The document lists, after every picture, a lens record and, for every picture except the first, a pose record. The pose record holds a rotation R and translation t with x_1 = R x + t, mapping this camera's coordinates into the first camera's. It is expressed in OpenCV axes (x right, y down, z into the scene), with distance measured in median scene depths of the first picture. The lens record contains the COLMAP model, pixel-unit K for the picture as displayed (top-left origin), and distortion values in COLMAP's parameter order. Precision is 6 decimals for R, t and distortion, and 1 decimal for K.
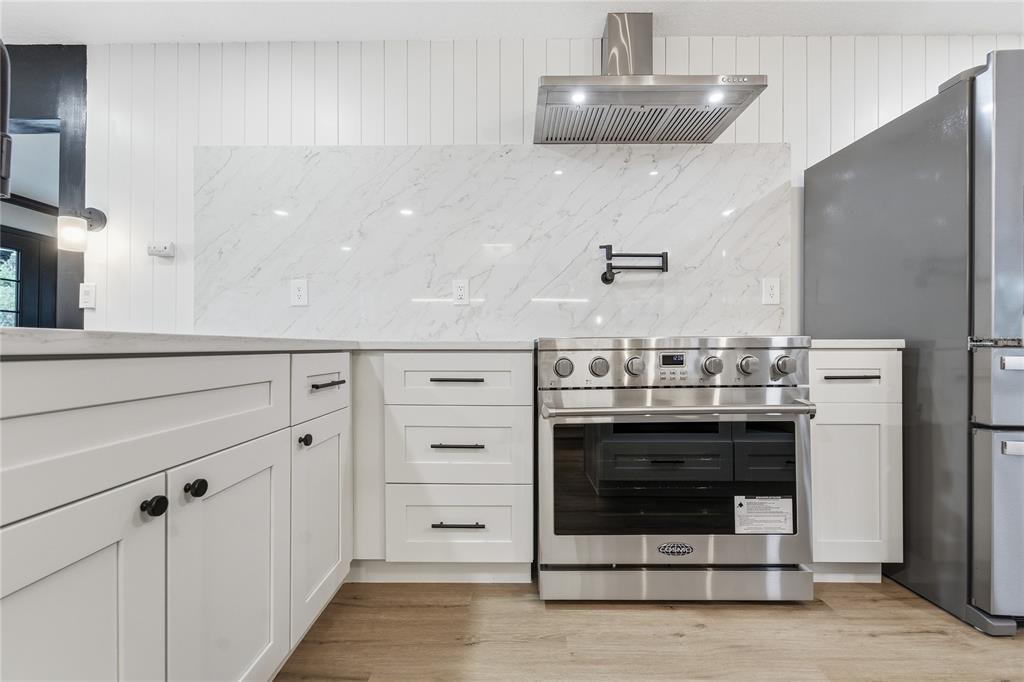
lens RADIAL K [[421.8, 0, 513.4], [0, 421.8, 338.4], [0, 0, 1]] dist [-0.001965, 0.000678]
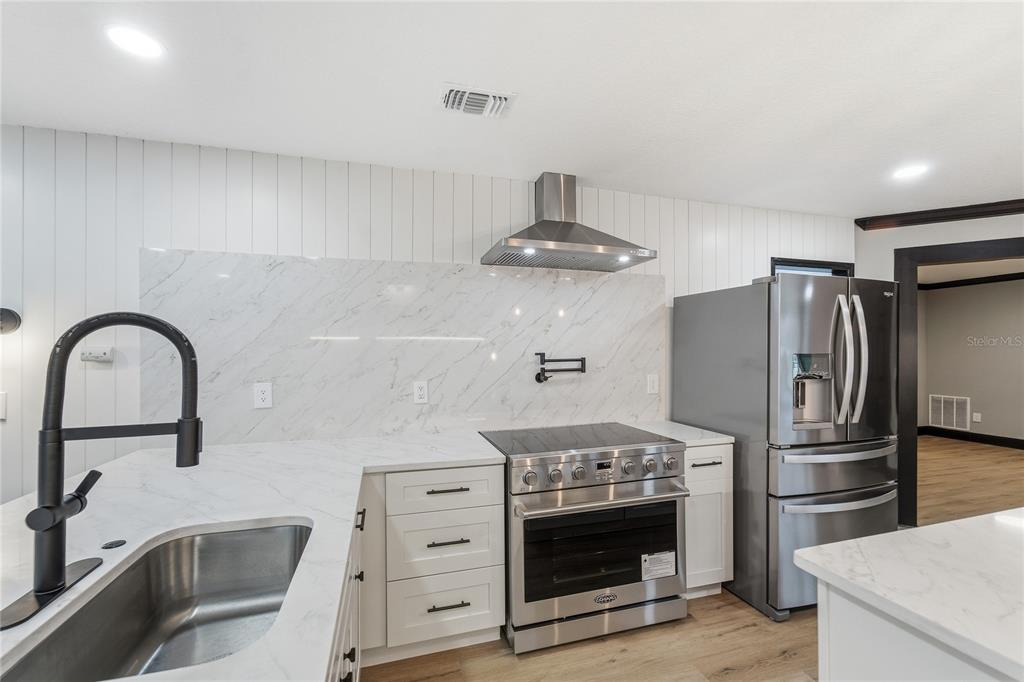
lens RADIAL K [[428.0, 0, 512.0], [0, 428.0, 341.0], [0, 0, 1]] dist [-0.043405, 0.035515]
pose [[0.957157, 0.002565, 0.289559, -0.316062], [-0.001508, 0.999991, -0.003873, -0.344917], [-0.289566, 0.003270, 0.957152, -0.264426]]
